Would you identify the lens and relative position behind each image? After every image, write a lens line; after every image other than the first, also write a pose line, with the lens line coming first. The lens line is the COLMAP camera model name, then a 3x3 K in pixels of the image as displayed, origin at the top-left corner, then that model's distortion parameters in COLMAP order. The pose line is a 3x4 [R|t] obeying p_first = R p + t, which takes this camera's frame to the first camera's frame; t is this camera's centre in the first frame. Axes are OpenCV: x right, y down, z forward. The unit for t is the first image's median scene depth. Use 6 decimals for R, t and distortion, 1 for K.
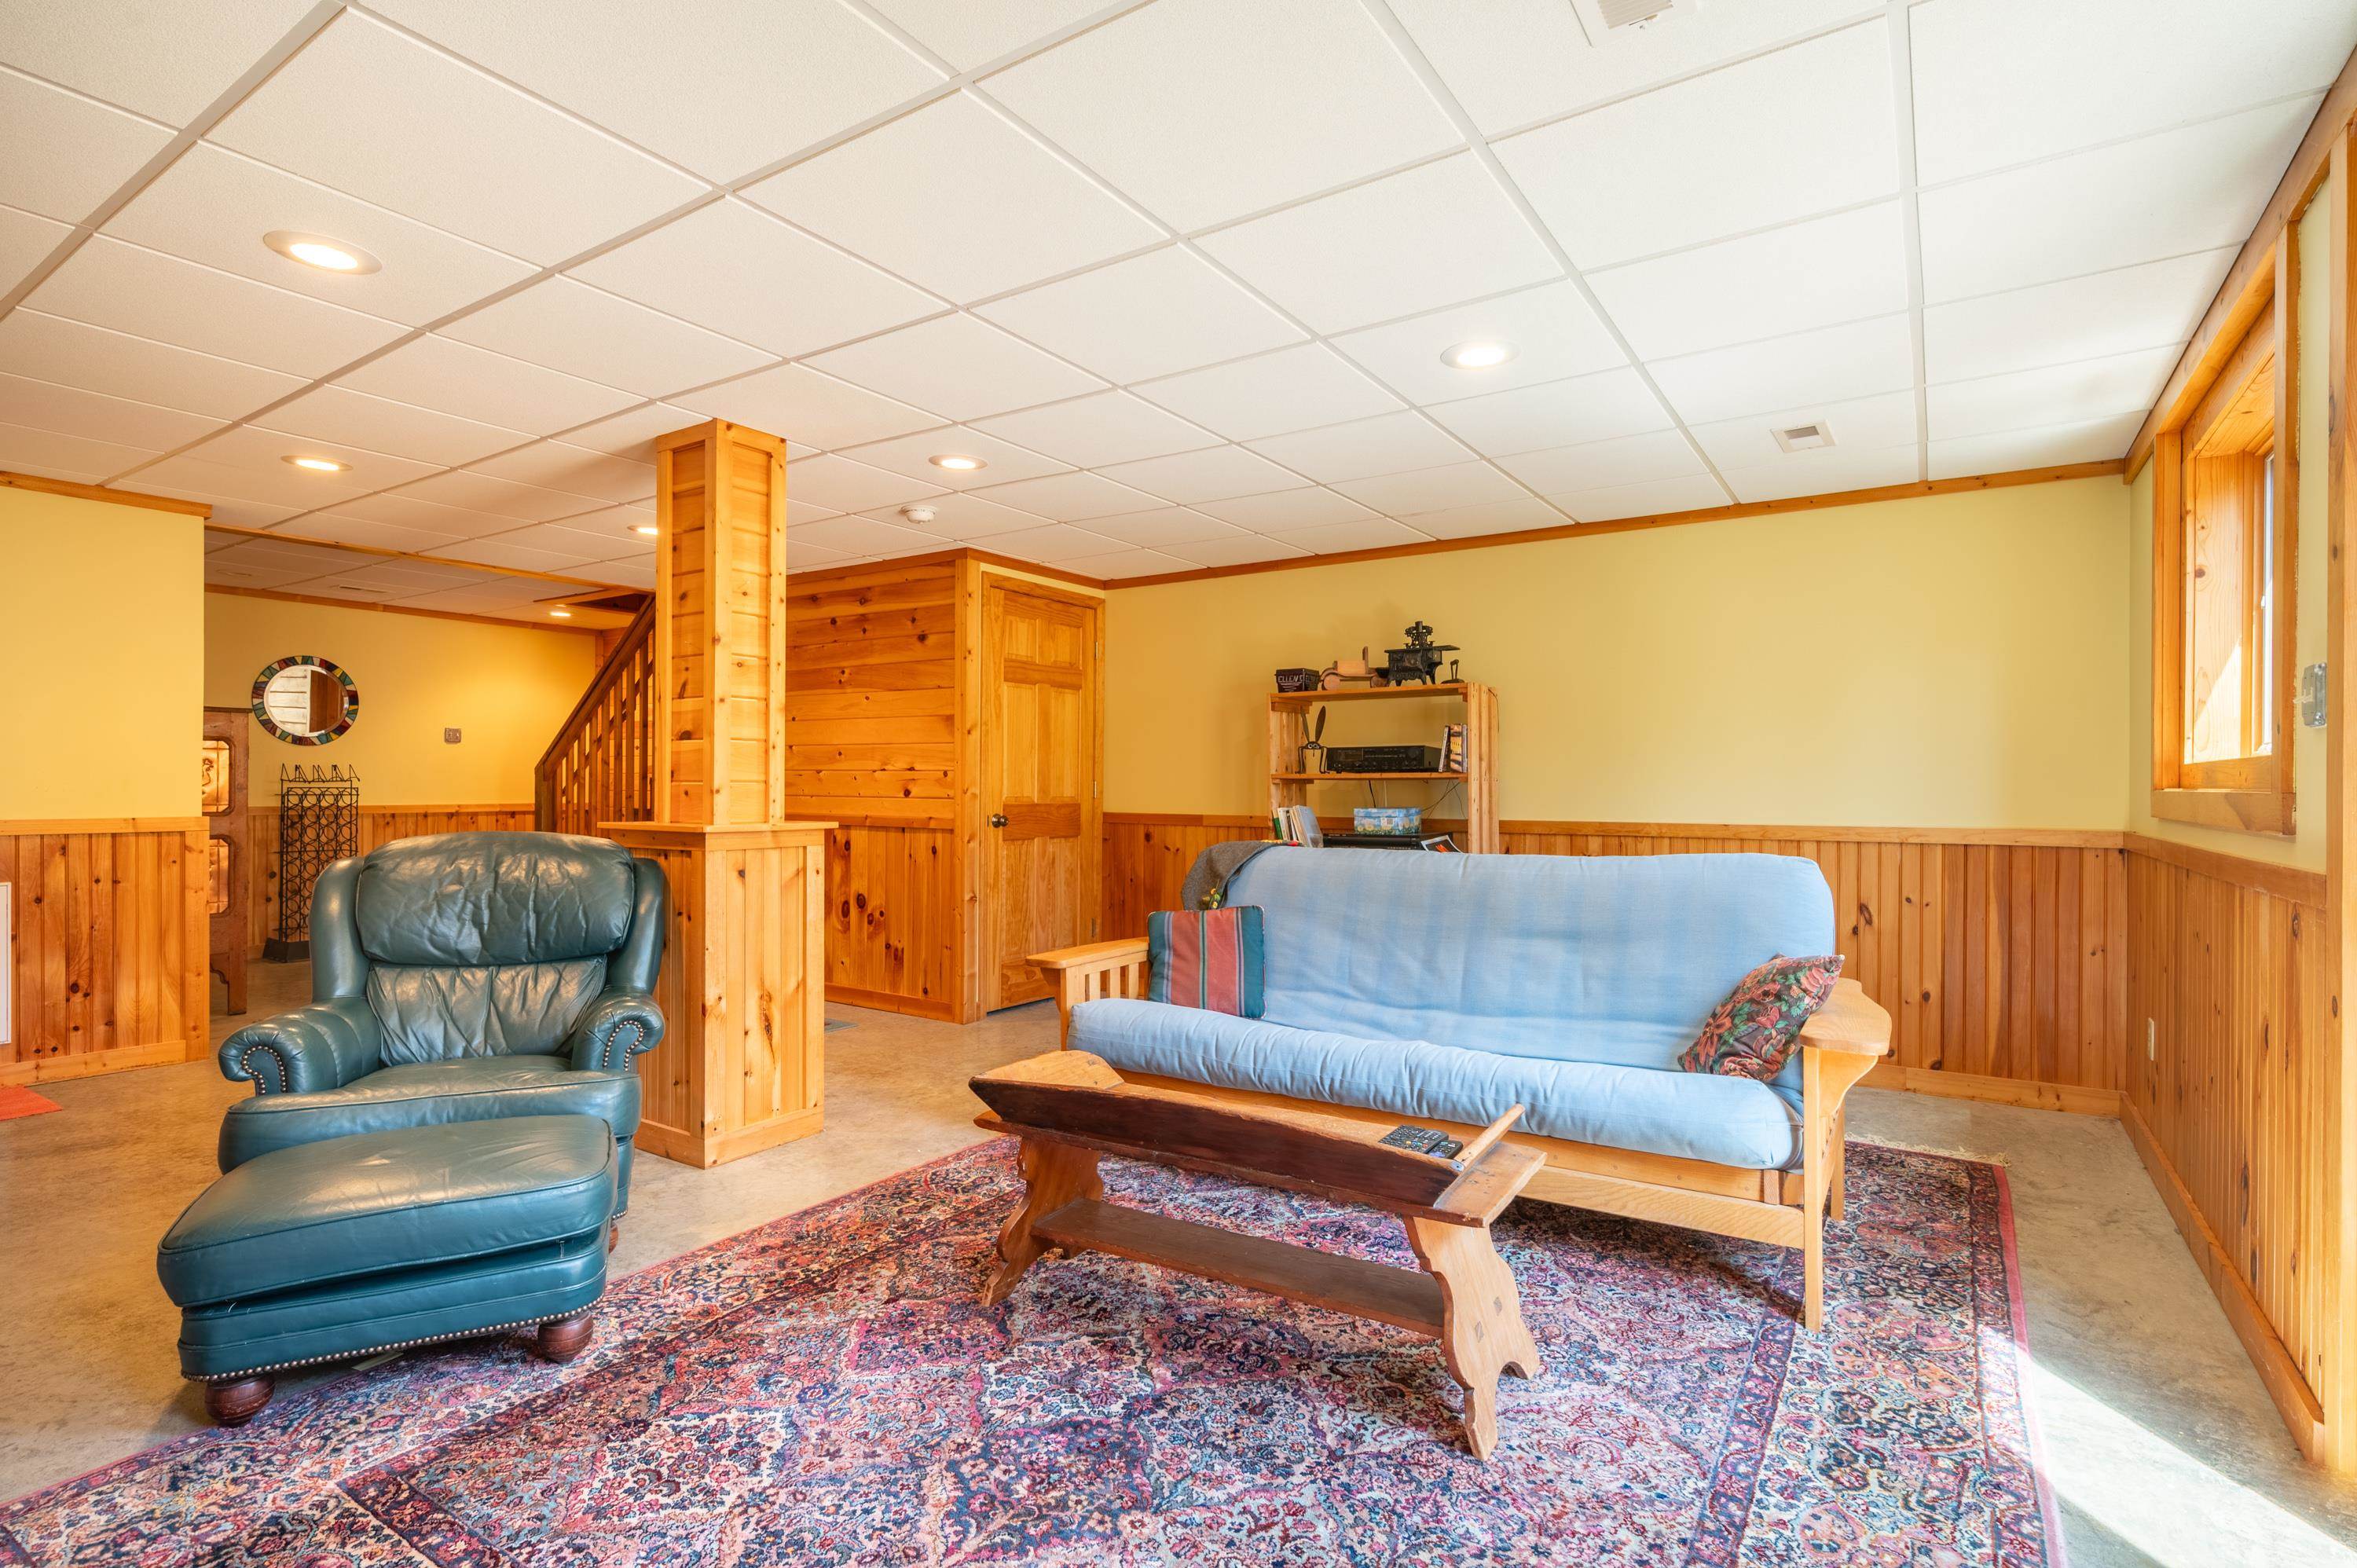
lens RADIAL K [[1129.5, 0, 1177.6], [0, 1129.5, 777.2], [0, 0, 1]] dist [0.003598, -0.000450]
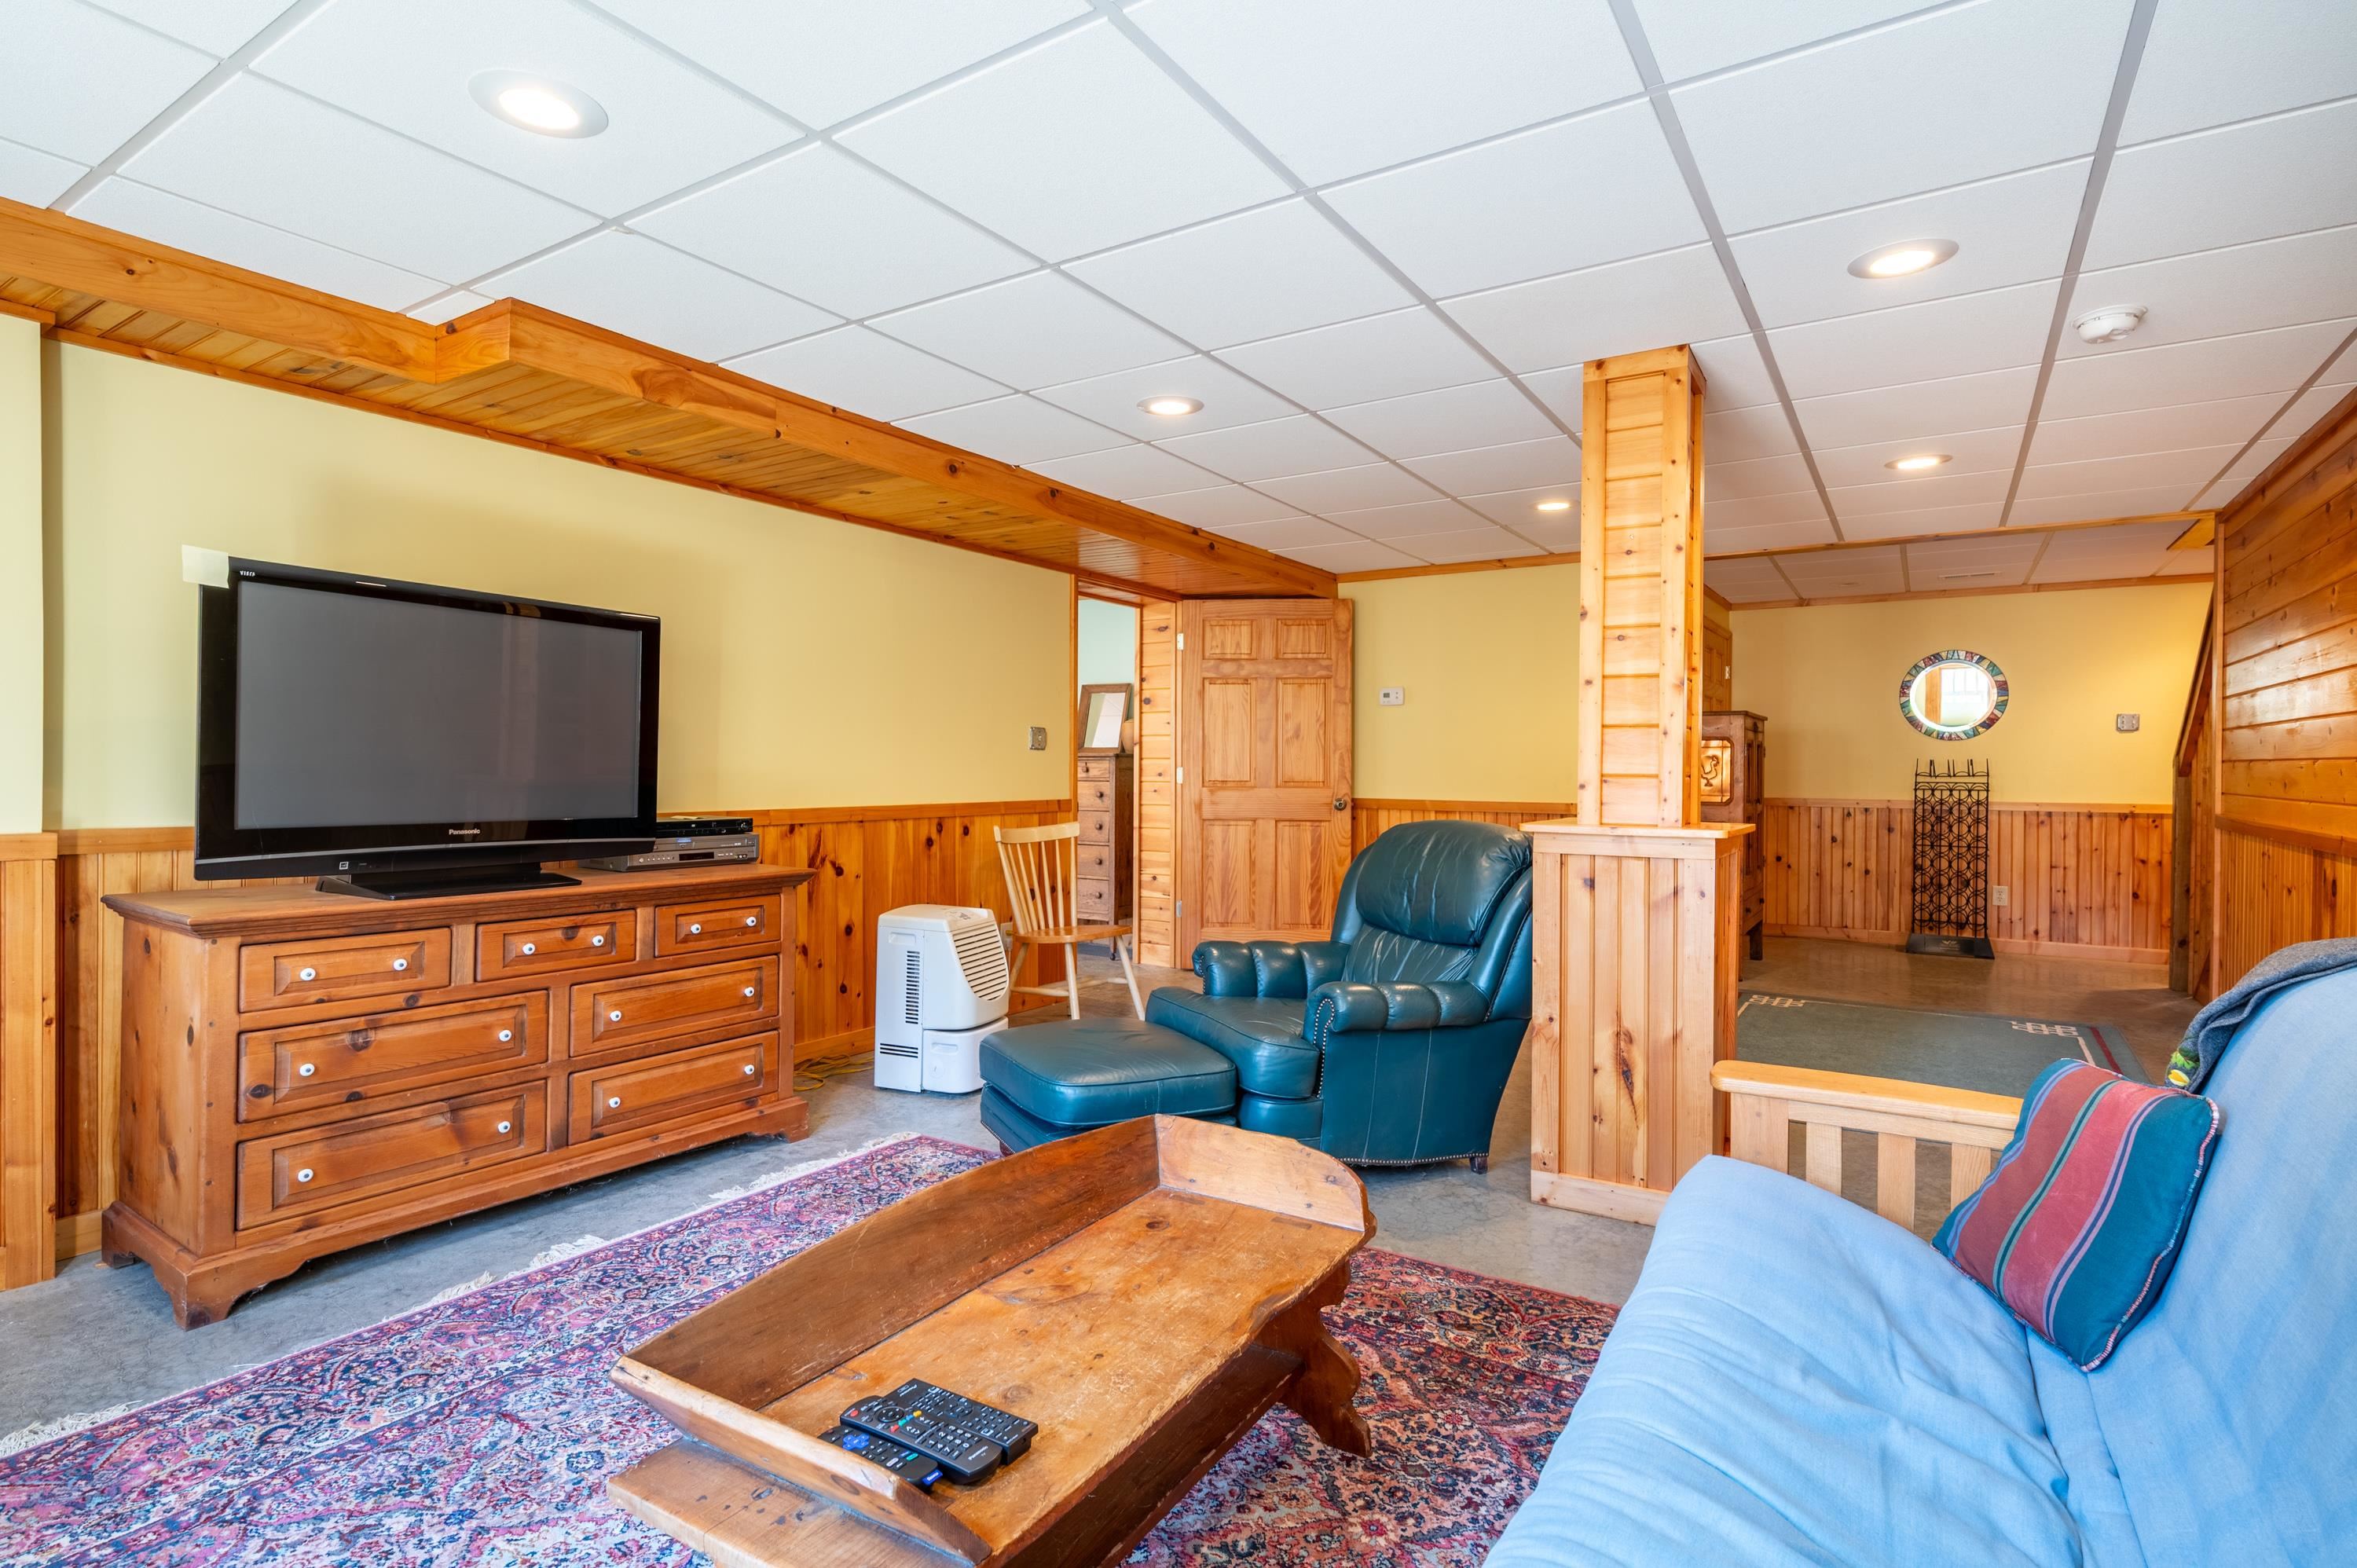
lens RADIAL K [[1129.5, 0, 1177.6], [0, 1129.5, 777.2], [0, 0, 1]] dist [0.003598, -0.000450]
pose [[0.007287, 0.003408, -0.999968, 0.407271], [0.000819, 0.999994, 0.003414, 0.001657], [0.999973, -0.000844, 0.007285, 0.595412]]
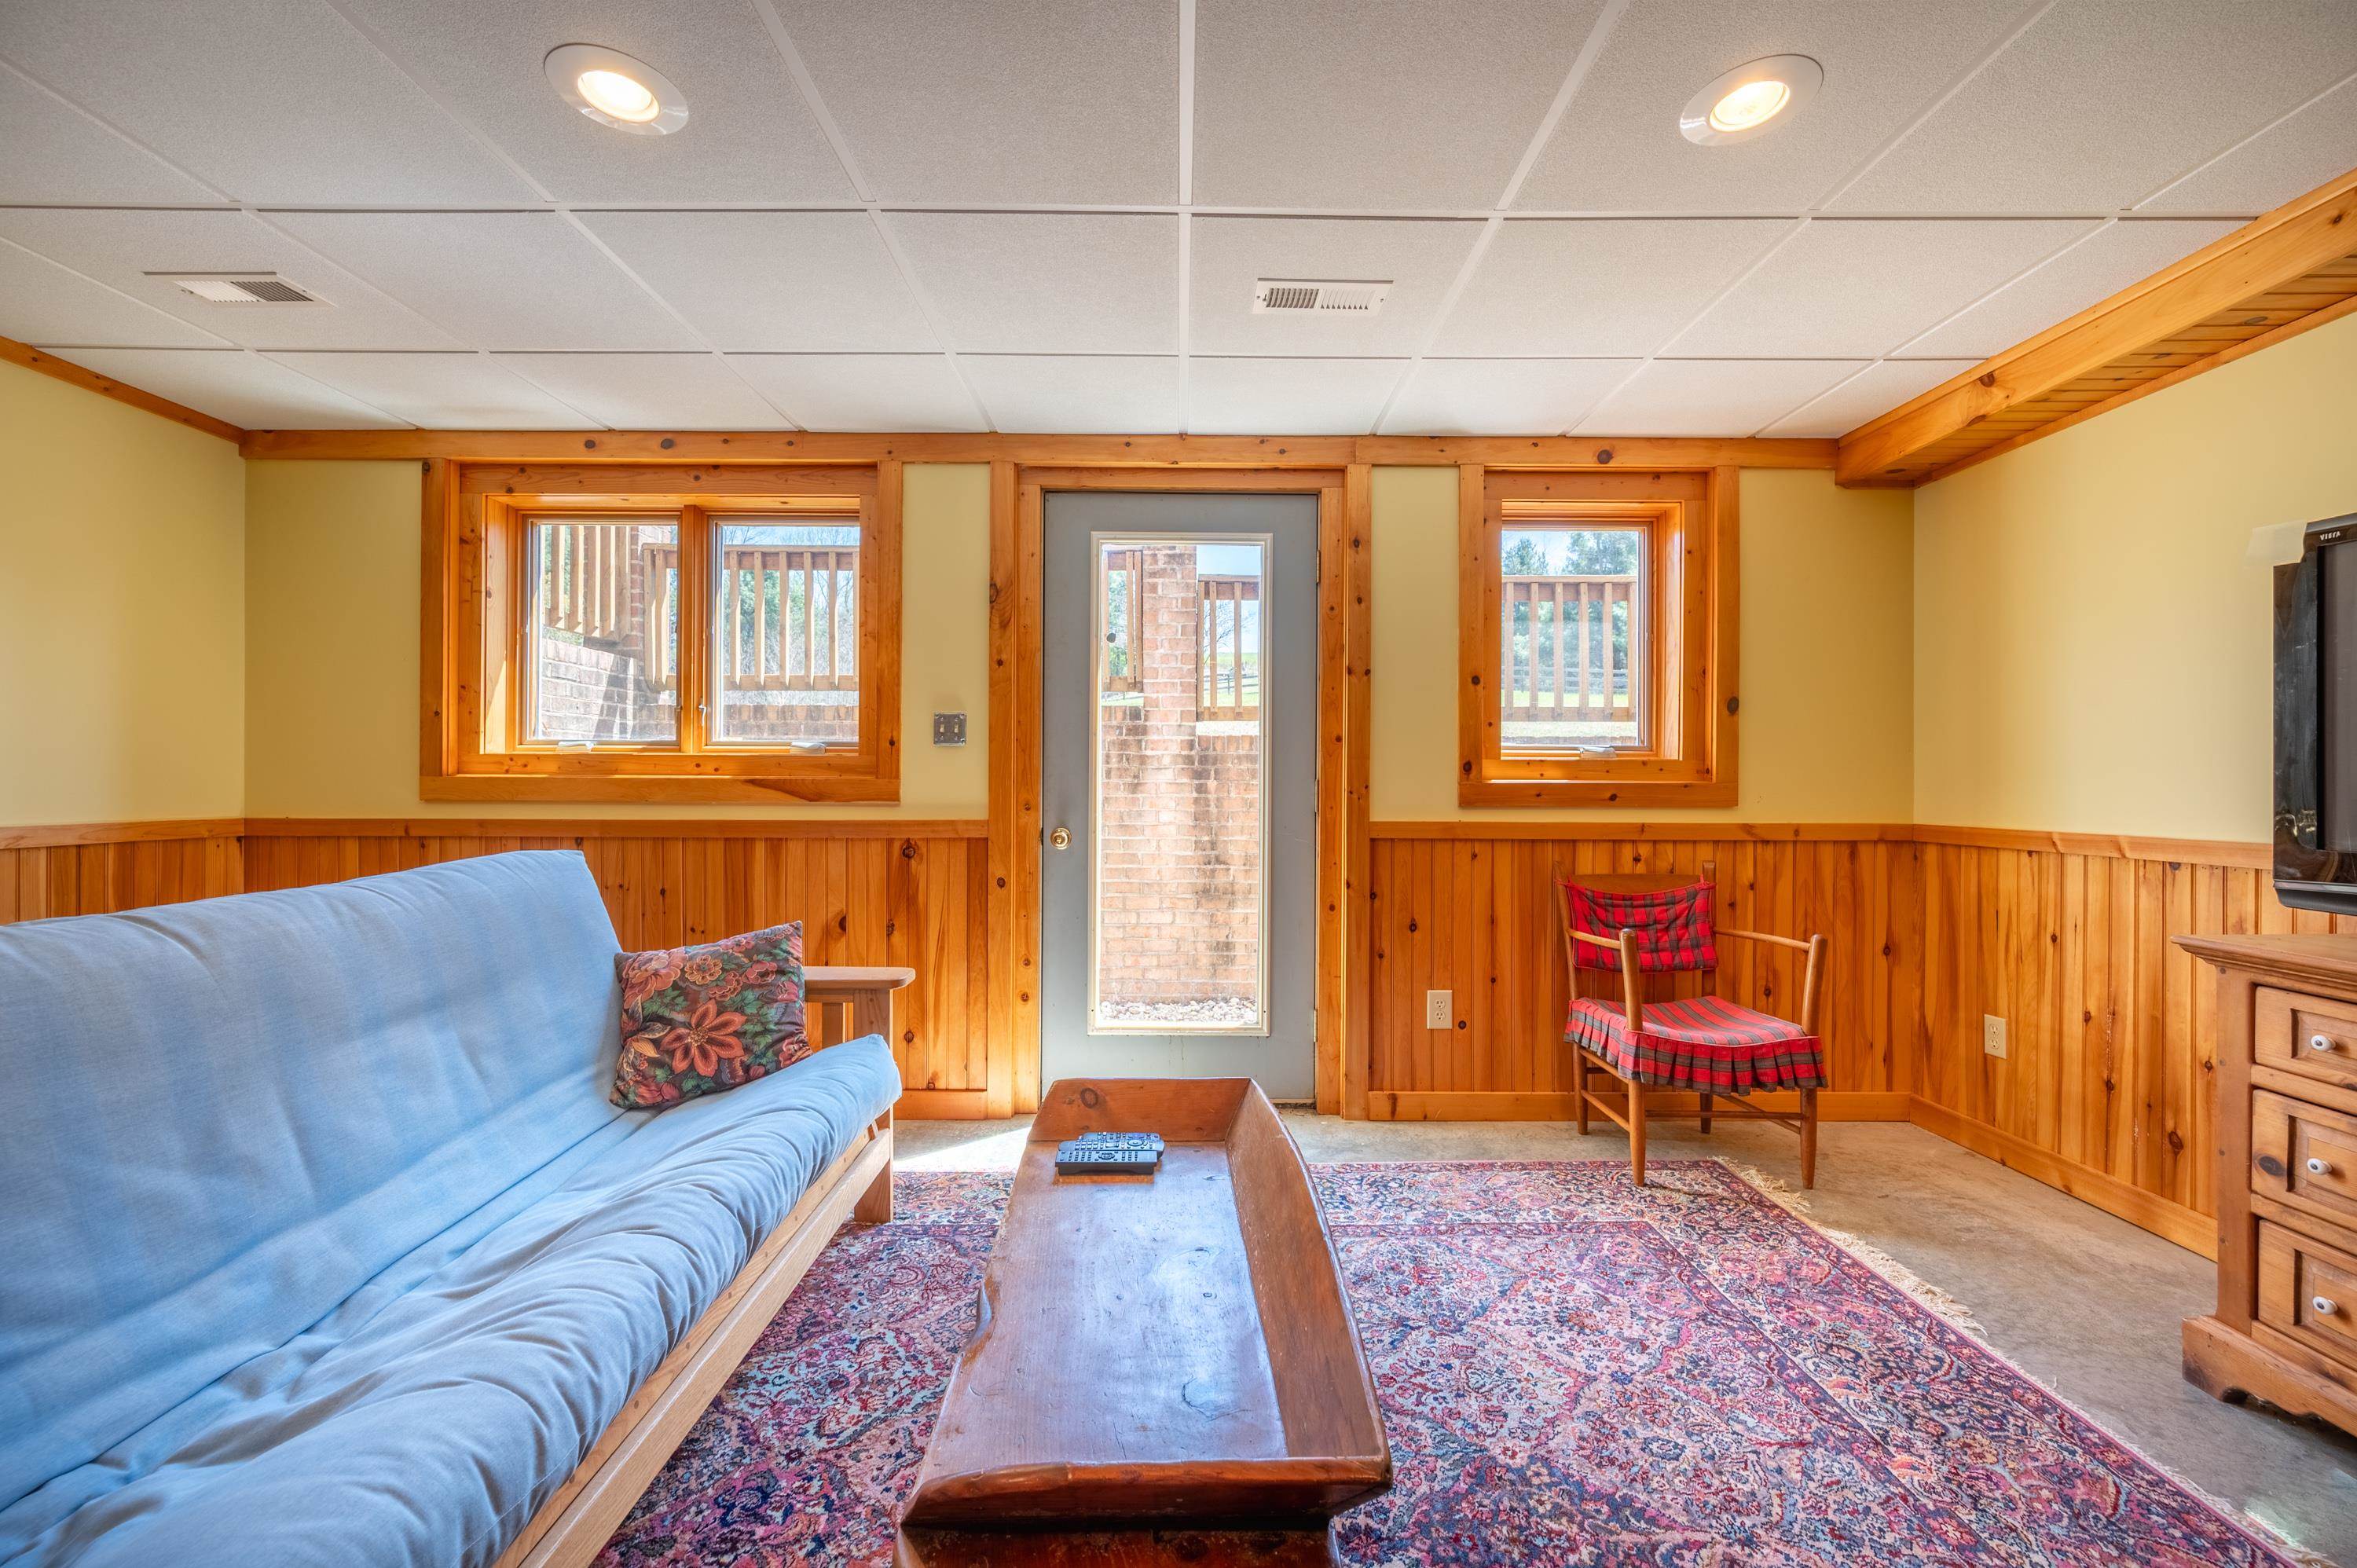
lens RADIAL K [[924.9, 0, 1178.5], [0, 924.9, 784.0], [0, 0, 1]] dist [-0.000648, -0.000283]
pose [[-0.559767, -0.005678, 0.828631, -0.247346], [-0.014154, 0.999896, -0.002710, 0.009067], [-0.828529, -0.013246, -0.559789, 0.740028]]
